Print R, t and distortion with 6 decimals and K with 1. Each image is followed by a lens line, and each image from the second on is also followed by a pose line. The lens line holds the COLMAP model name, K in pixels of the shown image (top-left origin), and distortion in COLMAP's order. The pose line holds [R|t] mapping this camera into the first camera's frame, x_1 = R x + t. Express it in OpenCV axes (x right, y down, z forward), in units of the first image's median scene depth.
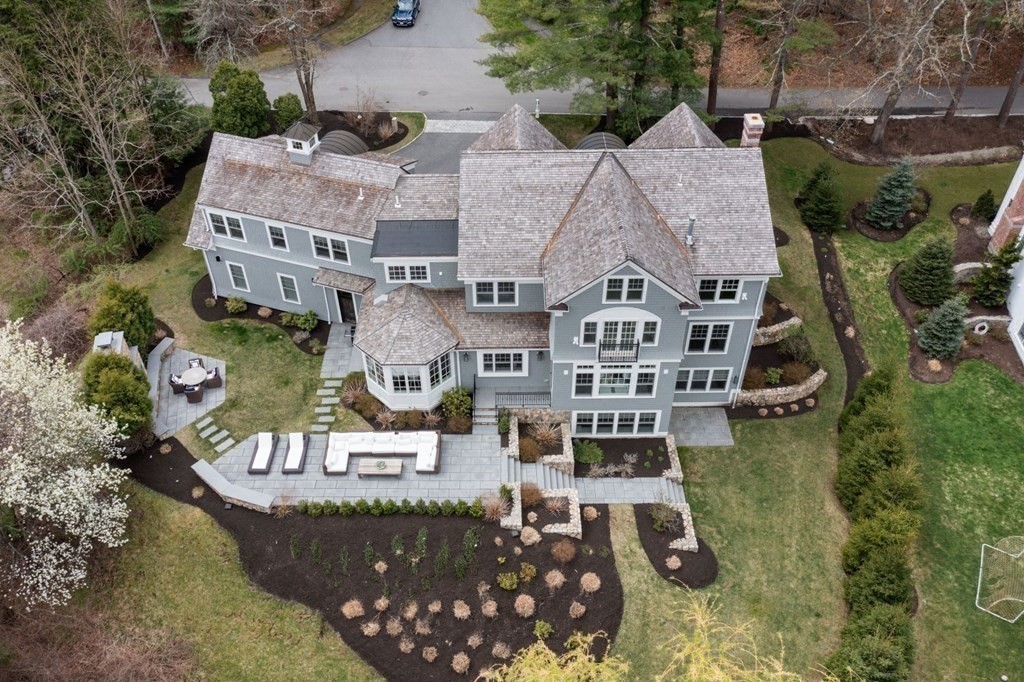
lens RADIAL K [[812.1, 0, 512.0], [0, 812.1, 341.0], [0, 0, 1]] dist [-0.004378, -0.000736]
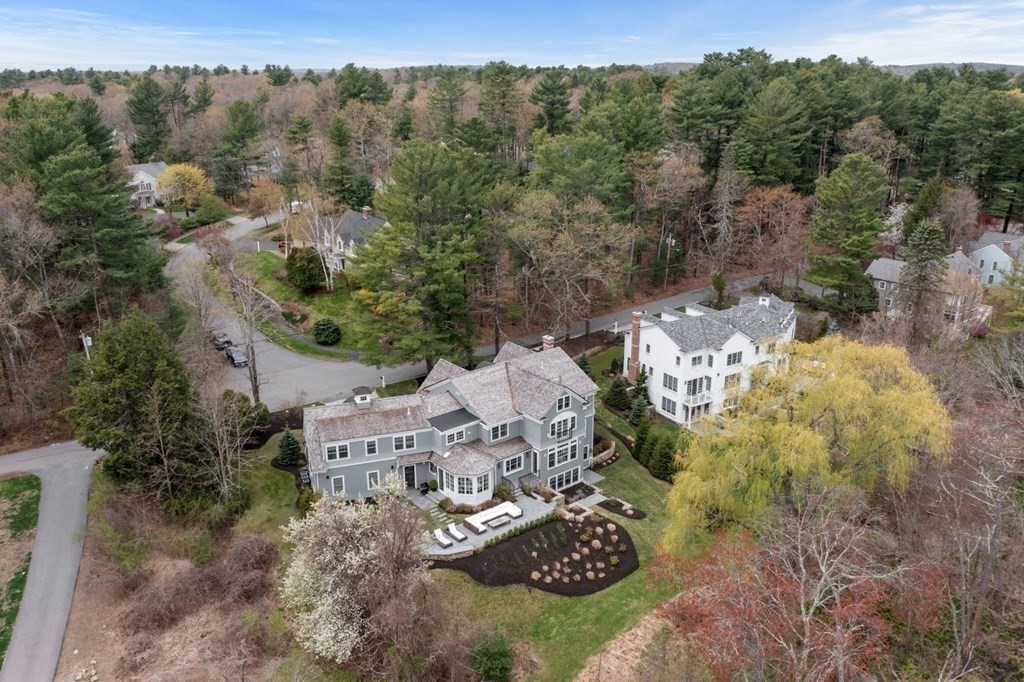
lens RADIAL K [[812.1, 0, 512.0], [0, 812.1, 341.0], [0, 0, 1]] dist [-0.004378, -0.000736]
pose [[0.778940, -0.193213, 0.596591, -1.172514], [0.415355, 0.871713, -0.259994, 0.285954], [-0.469822, 0.450317, 0.759264, -0.663947]]
